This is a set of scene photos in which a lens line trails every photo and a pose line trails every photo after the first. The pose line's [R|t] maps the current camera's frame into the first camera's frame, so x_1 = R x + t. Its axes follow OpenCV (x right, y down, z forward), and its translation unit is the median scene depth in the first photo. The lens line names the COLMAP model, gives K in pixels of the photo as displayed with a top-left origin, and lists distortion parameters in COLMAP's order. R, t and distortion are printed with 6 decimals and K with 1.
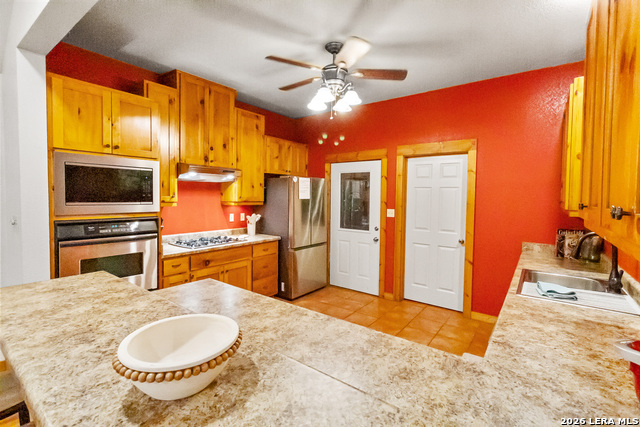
lens RADIAL K [[302.4, 0, 325.6], [0, 302.4, 206.7], [0, 0, 1]] dist [0.001761, 0.000918]
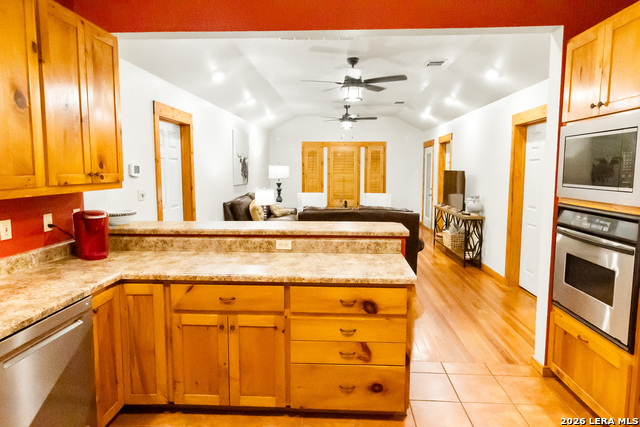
lens RADIAL K [[385.7, 0, 321.6], [0, 385.7, 200.4], [0, 0, 1]] dist [0.004528, 0.003694]
pose [[-0.836414, 0.029766, -0.547290, 0.190910], [-0.033828, 0.993817, 0.105751, -0.032352], [0.547054, 0.106966, -0.830235, 0.851477]]
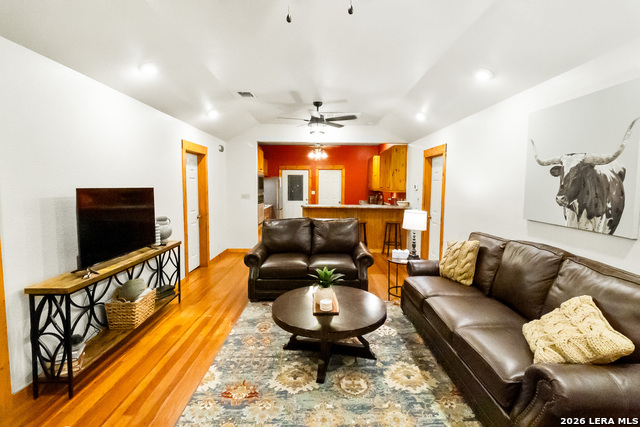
lens RADIAL K [[302.4, 0, 323.3], [0, 302.4, 206.0], [0, 0, 1]] dist [0.001761, 0.000918]
pose [[0.799057, -0.048961, 0.599258, -1.183542], [0.024808, 0.998515, 0.048503, 0.013832], [-0.600743, -0.023890, 0.799085, -0.990657]]
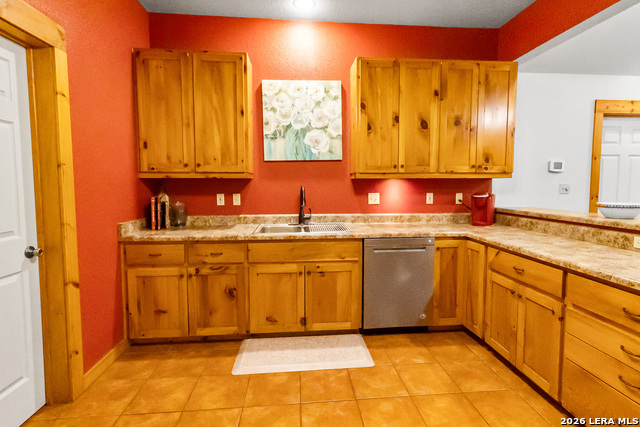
lens RADIAL K [[302.4, 0, 316.5], [0, 302.4, 203.5], [0, 0, 1]] dist [0.001761, 0.000918]
pose [[-0.653856, -0.067124, 0.753636, -0.118500], [0.017327, 0.994467, 0.103606, 0.008237], [-0.756421, 0.080802, -0.649075, 0.880794]]
